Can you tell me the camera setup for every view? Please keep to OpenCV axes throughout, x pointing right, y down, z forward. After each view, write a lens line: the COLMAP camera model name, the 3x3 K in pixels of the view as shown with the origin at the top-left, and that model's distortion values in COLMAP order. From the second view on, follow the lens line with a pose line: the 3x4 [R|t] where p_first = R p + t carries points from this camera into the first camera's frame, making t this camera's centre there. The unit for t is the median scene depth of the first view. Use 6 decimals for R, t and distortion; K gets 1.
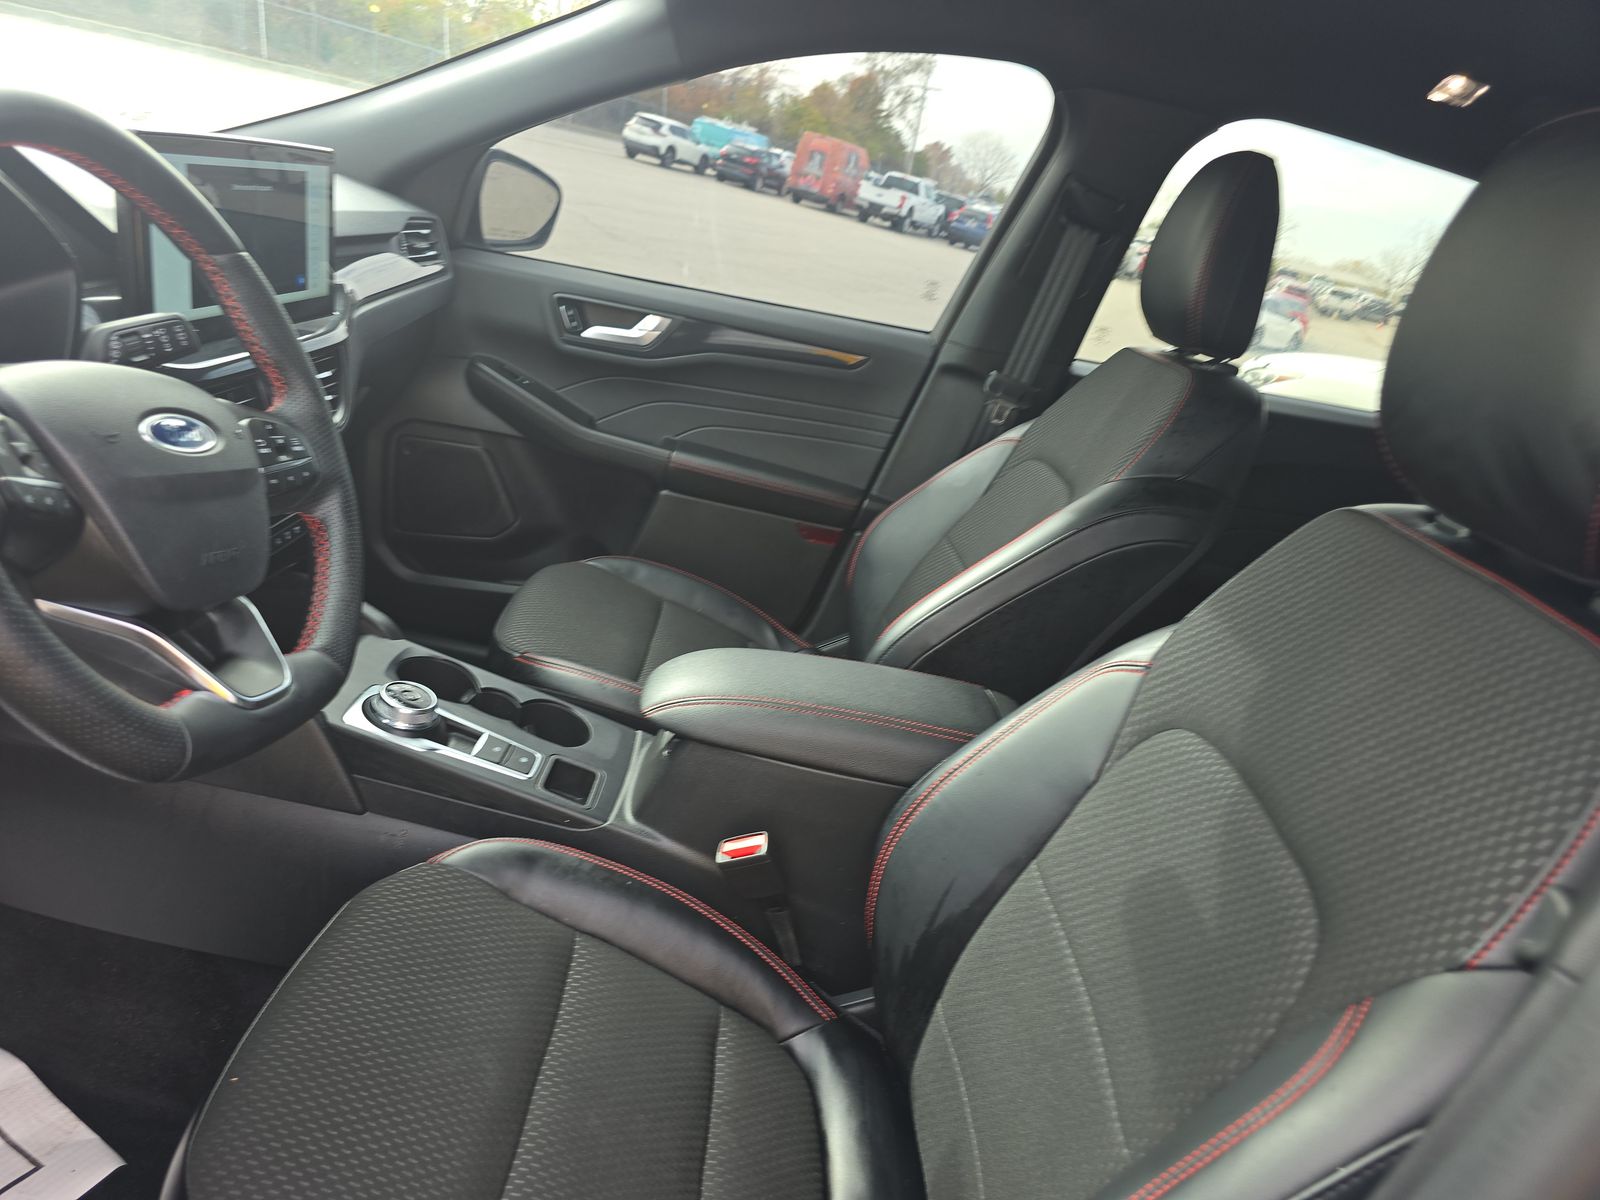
lens RADIAL K [[1067.3, 0, 804.7], [0, 1067.3, 606.0], [0, 0, 1]] dist [0.059477, -0.070628]
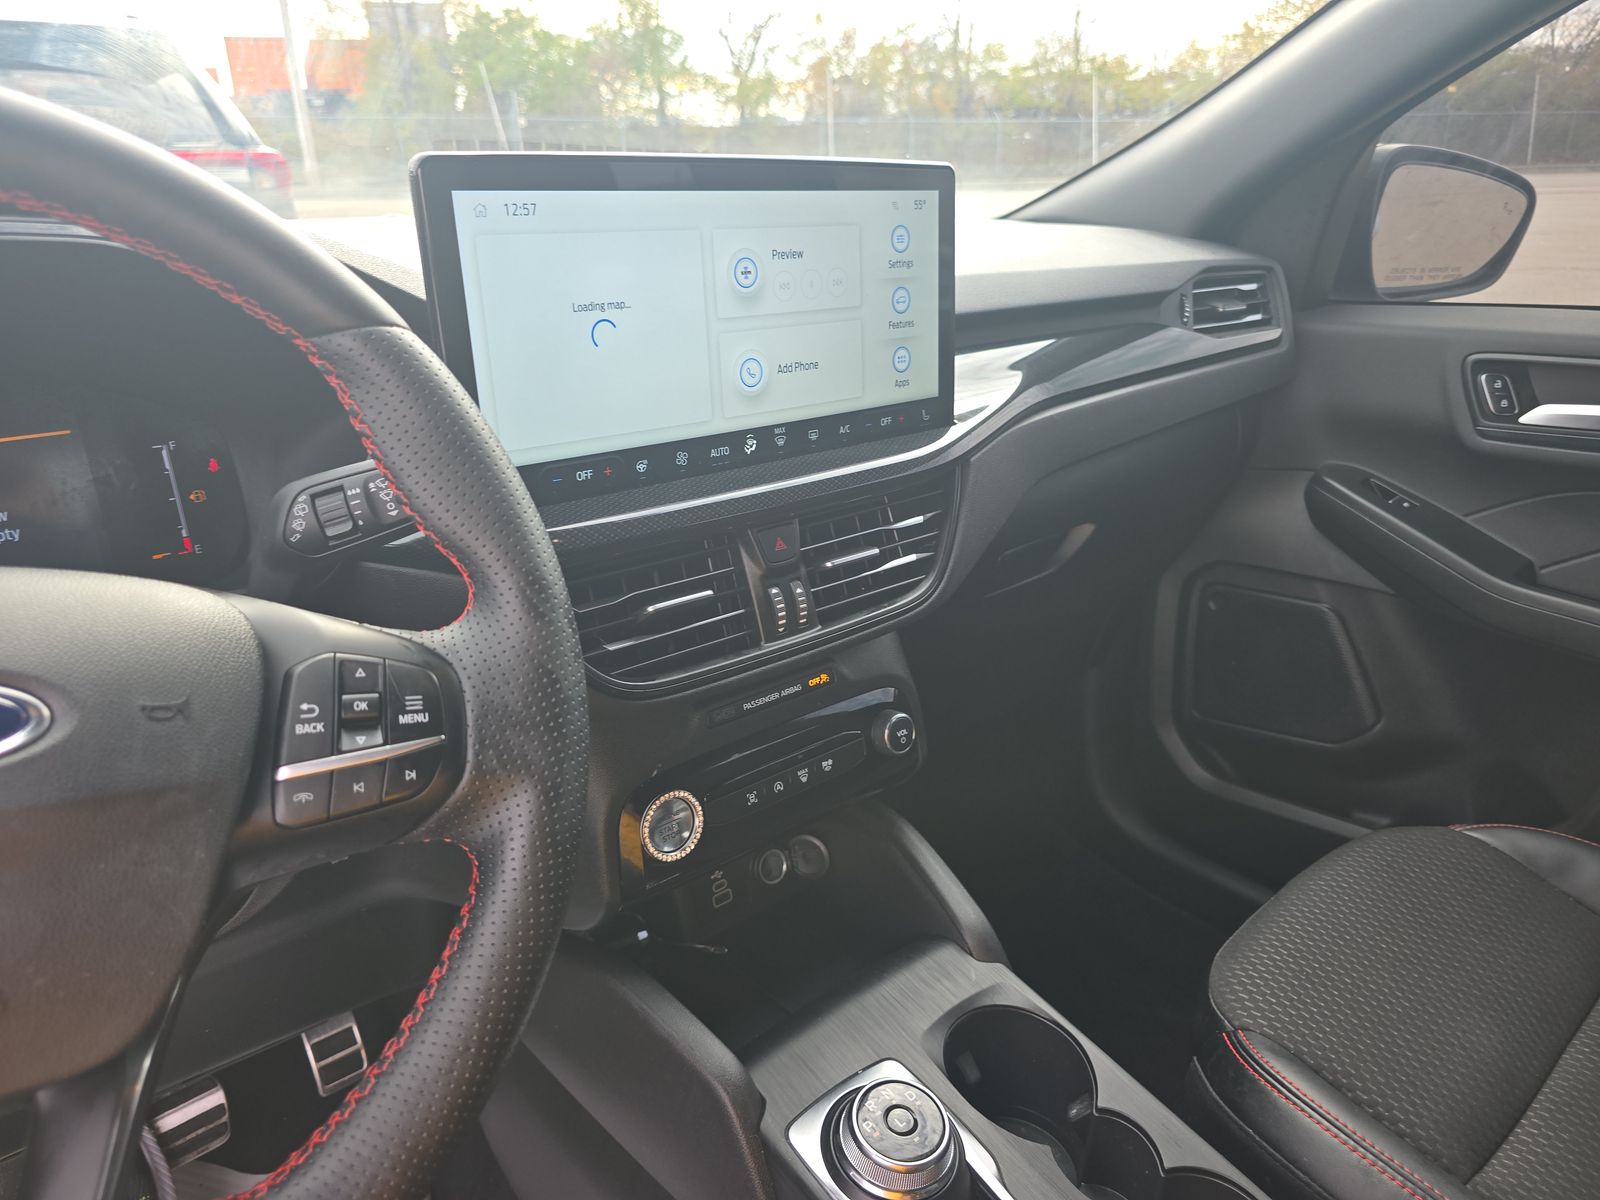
lens RADIAL K [[1067.3, 0, 804.7], [0, 1067.3, 606.0], [0, 0, 1]] dist [0.059477, -0.070628]
pose [[0.631398, 0.059851, -0.773146, -0.000130], [-0.131288, 0.990875, -0.030512, -0.090114], [0.764264, 0.120770, 0.633494, 0.366223]]
